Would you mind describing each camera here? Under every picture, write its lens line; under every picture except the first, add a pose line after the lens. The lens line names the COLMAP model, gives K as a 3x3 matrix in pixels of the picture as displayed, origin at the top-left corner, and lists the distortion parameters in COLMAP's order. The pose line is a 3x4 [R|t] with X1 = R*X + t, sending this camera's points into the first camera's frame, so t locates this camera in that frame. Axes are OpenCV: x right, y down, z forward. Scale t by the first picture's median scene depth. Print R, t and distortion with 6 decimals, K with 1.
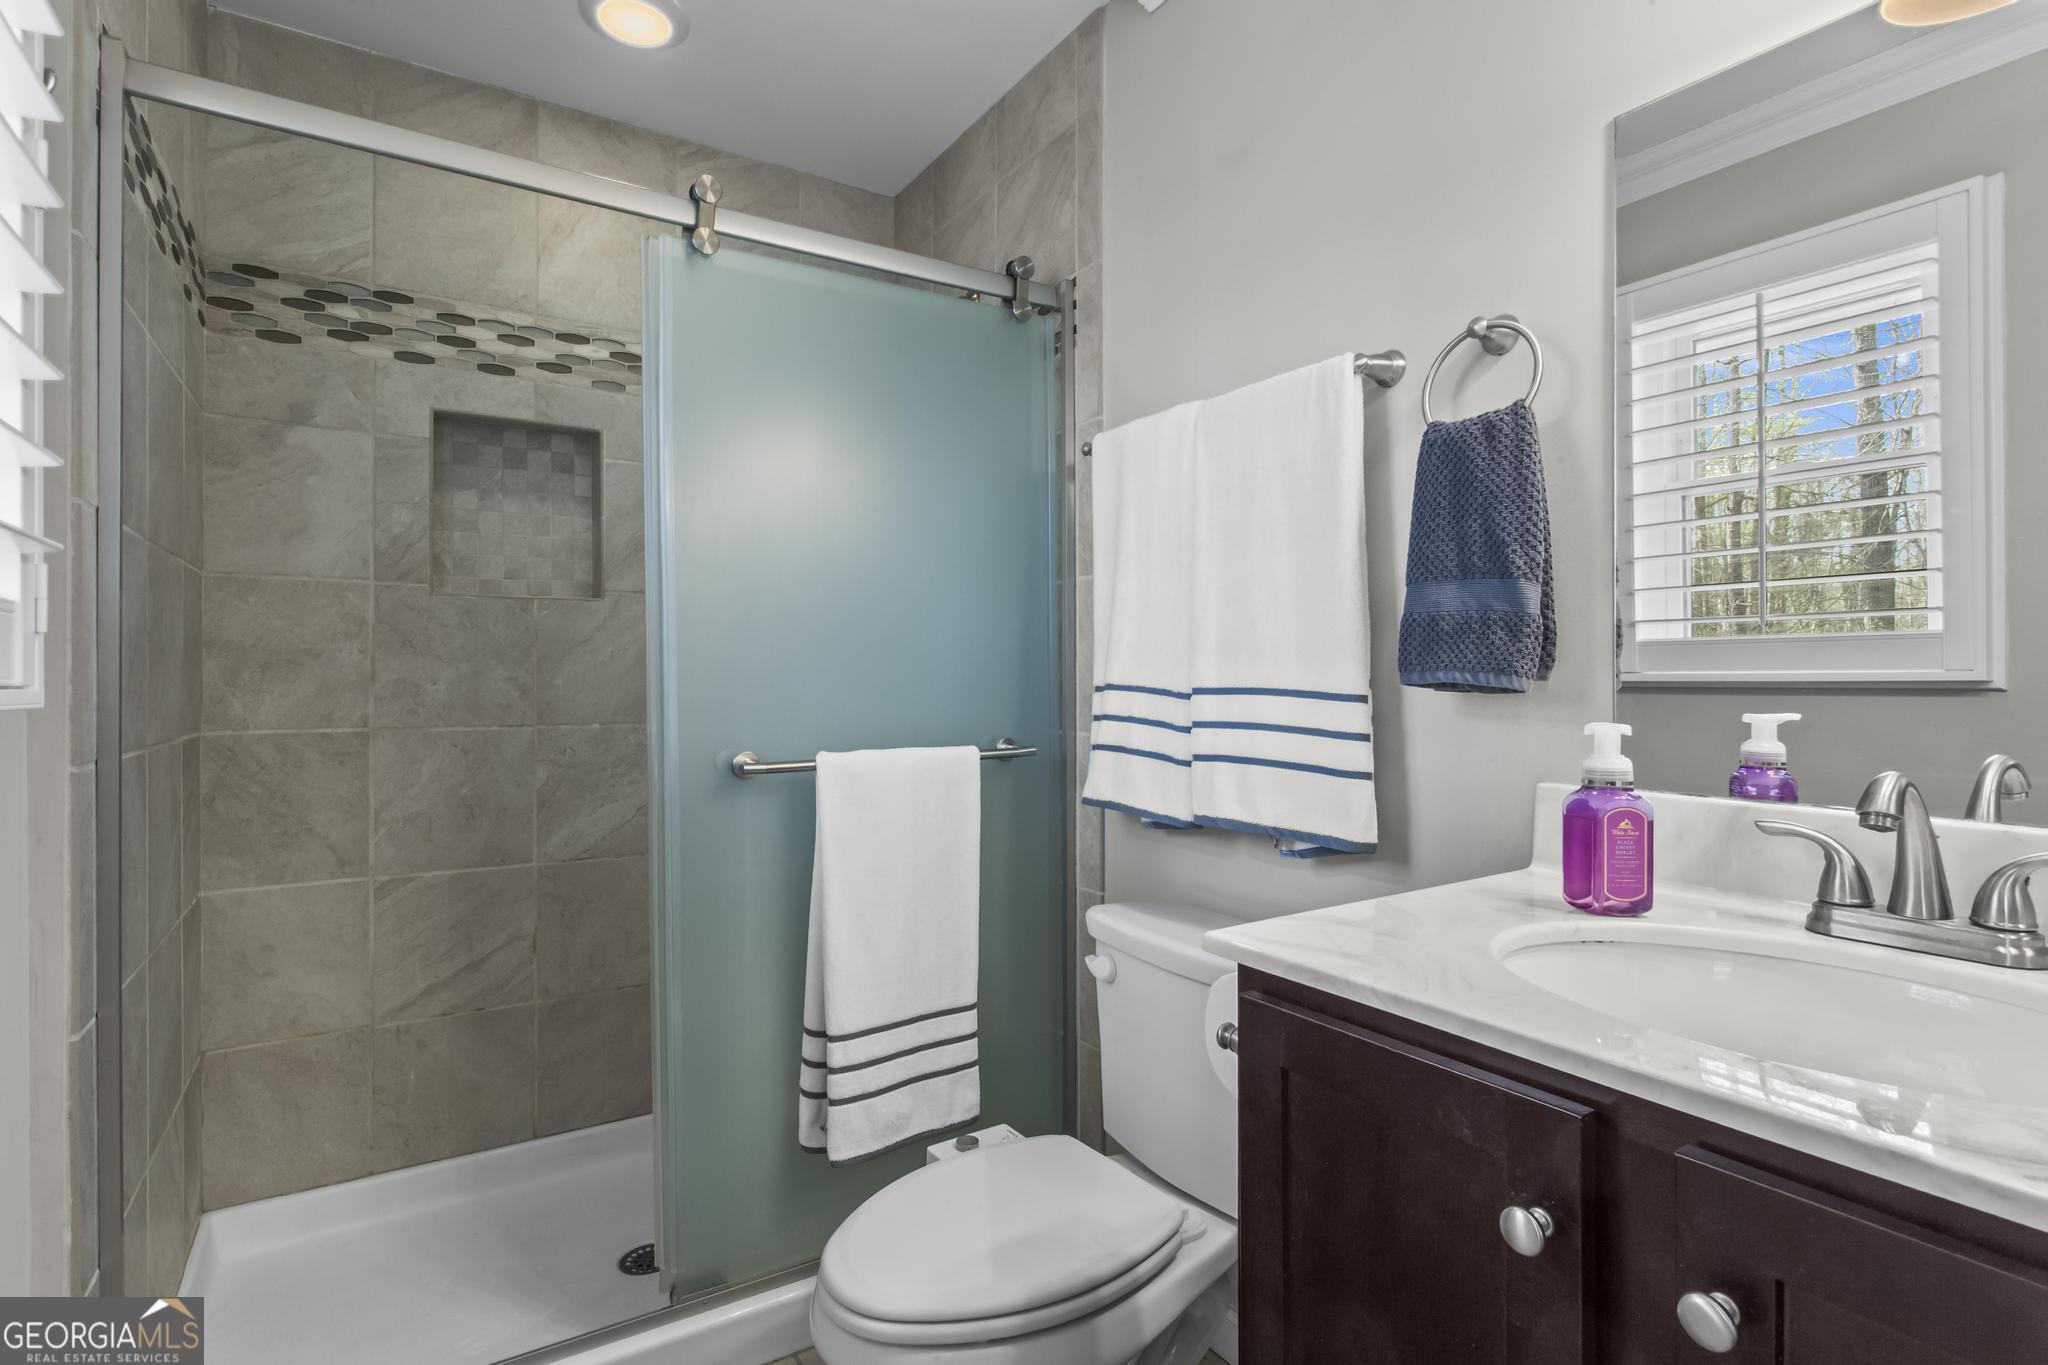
lens RADIAL K [[977.0, 0, 1027.6], [0, 977.0, 682.3], [0, 0, 1]] dist [-0.002713, 0.002781]
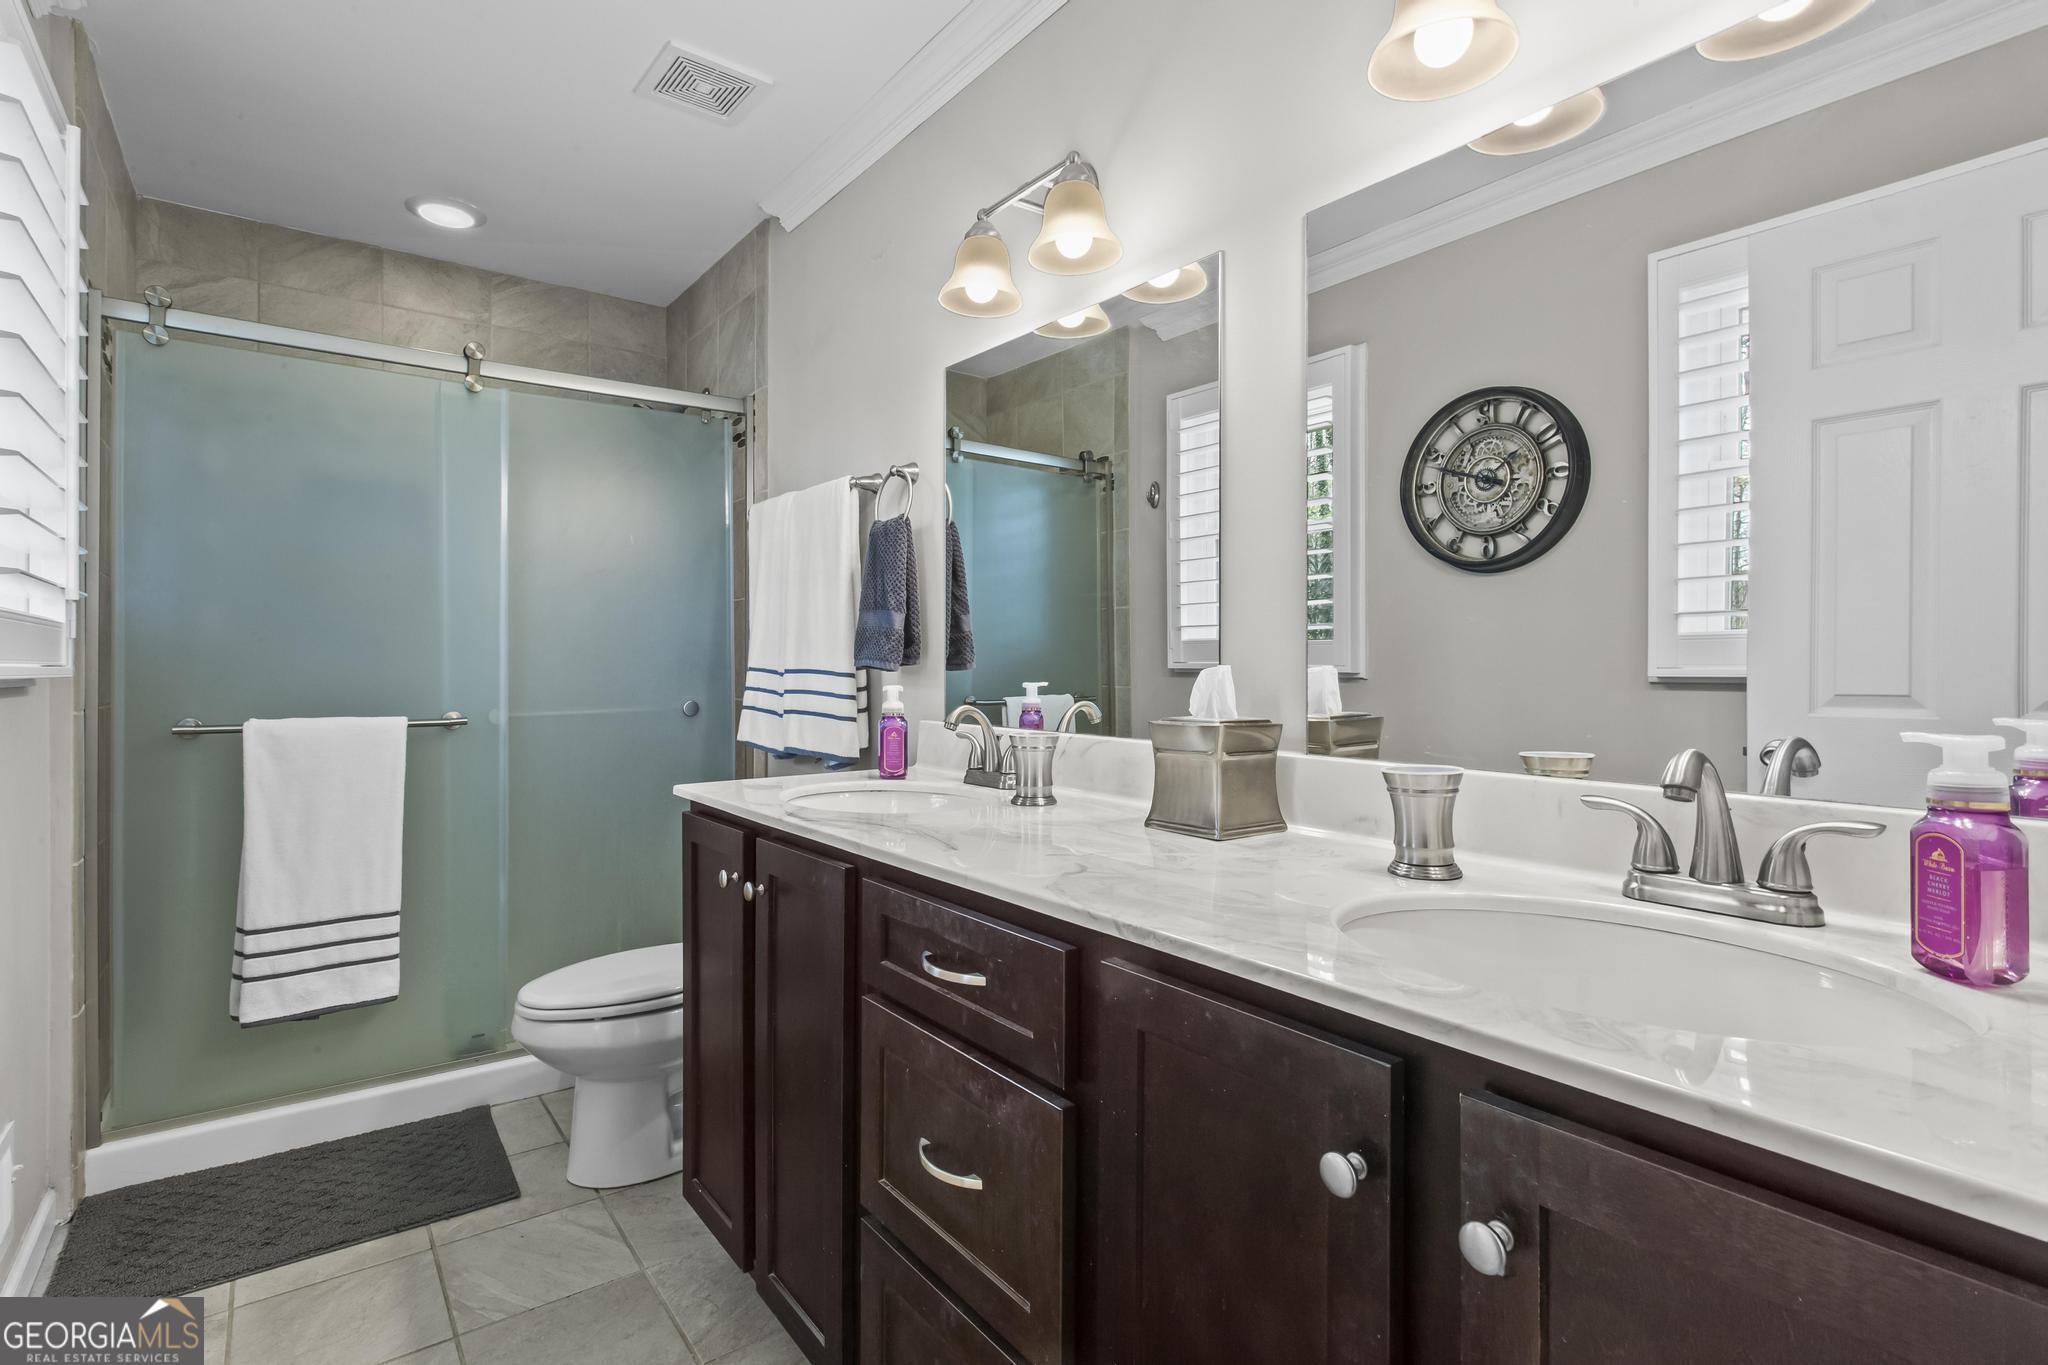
lens RADIAL K [[977.0, 0, 1003.2], [0, 977.0, 672.7], [0, 0, 1]] dist [-0.002713, 0.002781]
pose [[0.997758, 0.006719, 0.066589, 0.332476], [-0.006434, 0.999969, -0.004483, 0.012574], [-0.066617, 0.004044, 0.997770, -0.508764]]
